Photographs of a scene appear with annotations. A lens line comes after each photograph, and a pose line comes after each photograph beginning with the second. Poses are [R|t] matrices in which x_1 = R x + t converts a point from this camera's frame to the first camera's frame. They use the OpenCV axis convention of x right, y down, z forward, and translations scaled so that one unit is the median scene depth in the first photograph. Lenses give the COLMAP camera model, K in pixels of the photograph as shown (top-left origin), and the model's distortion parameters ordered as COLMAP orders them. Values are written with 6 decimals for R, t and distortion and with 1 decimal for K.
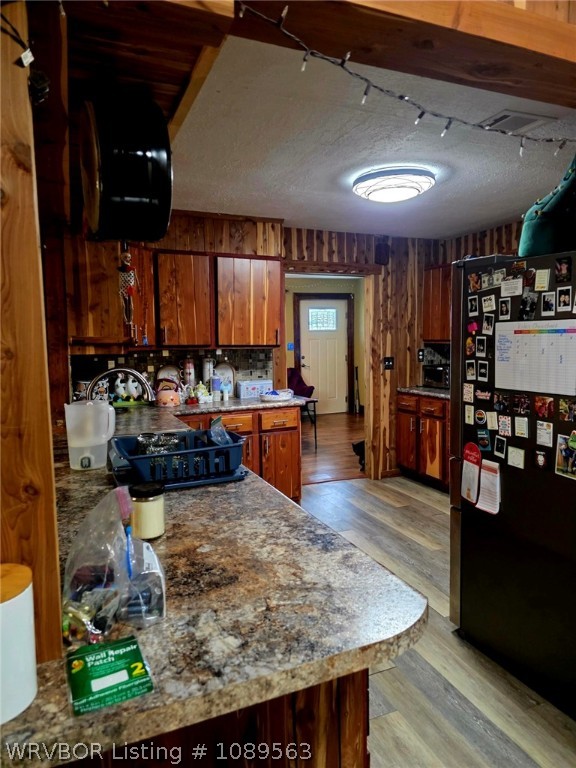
lens RADIAL K [[516.6, 0, 290.4], [0, 516.6, 381.0], [0, 0, 1]] dist [0.068968, -0.059501]
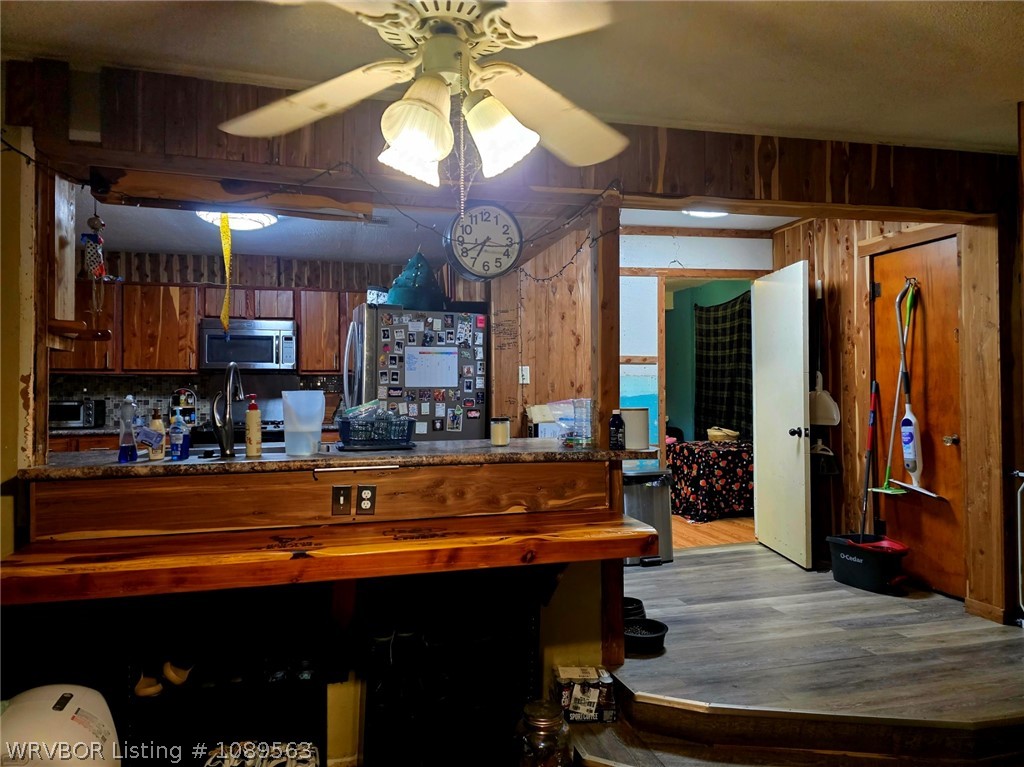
lens RADIAL K [[692.1, 0, 512.0], [0, 692.1, 383.5], [0, 0, 1]] dist [0.045709, -0.003427]
pose [[0.152930, 0.025727, 0.987902, -1.572741], [0.088463, 0.995291, -0.039614, 0.109195], [-0.984270, 0.093451, 0.149934, 0.342526]]
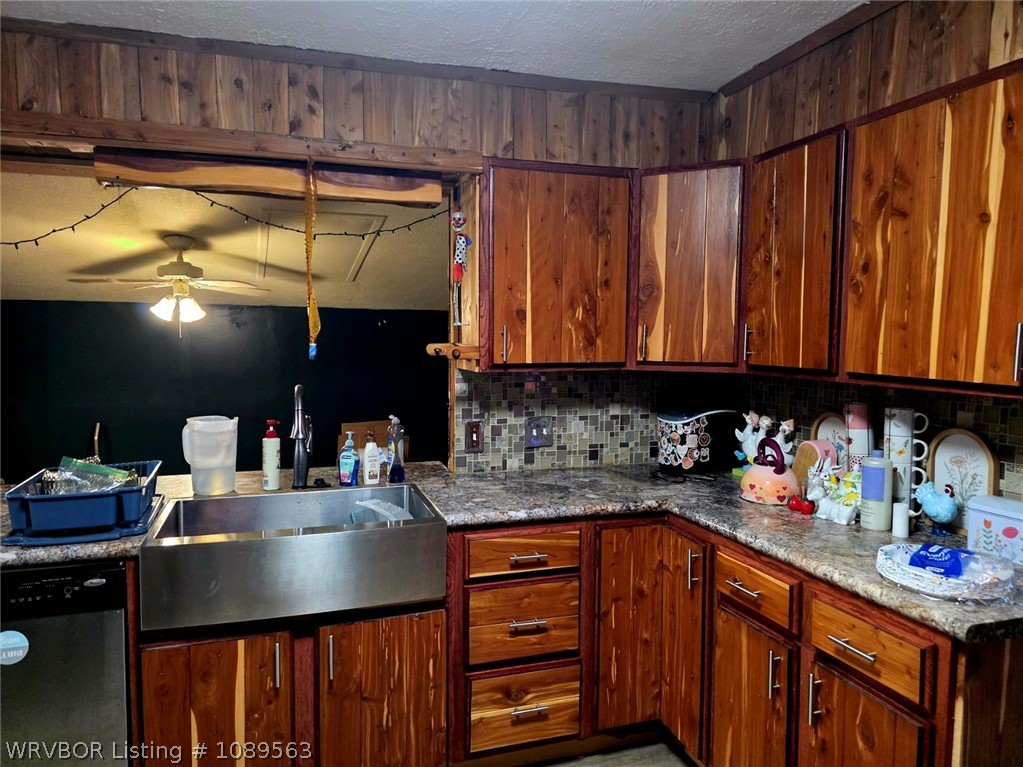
lens RADIAL K [[700.6, 0, 511.5], [0, 700.6, 383.5], [0, 0, 1]] dist [-0.000606, -0.000246]
pose [[-0.090042, 0.081121, -0.992629, 0.667354], [-0.092782, 0.991660, 0.089458, -0.152025], [0.991607, 0.100153, -0.081765, 1.470937]]
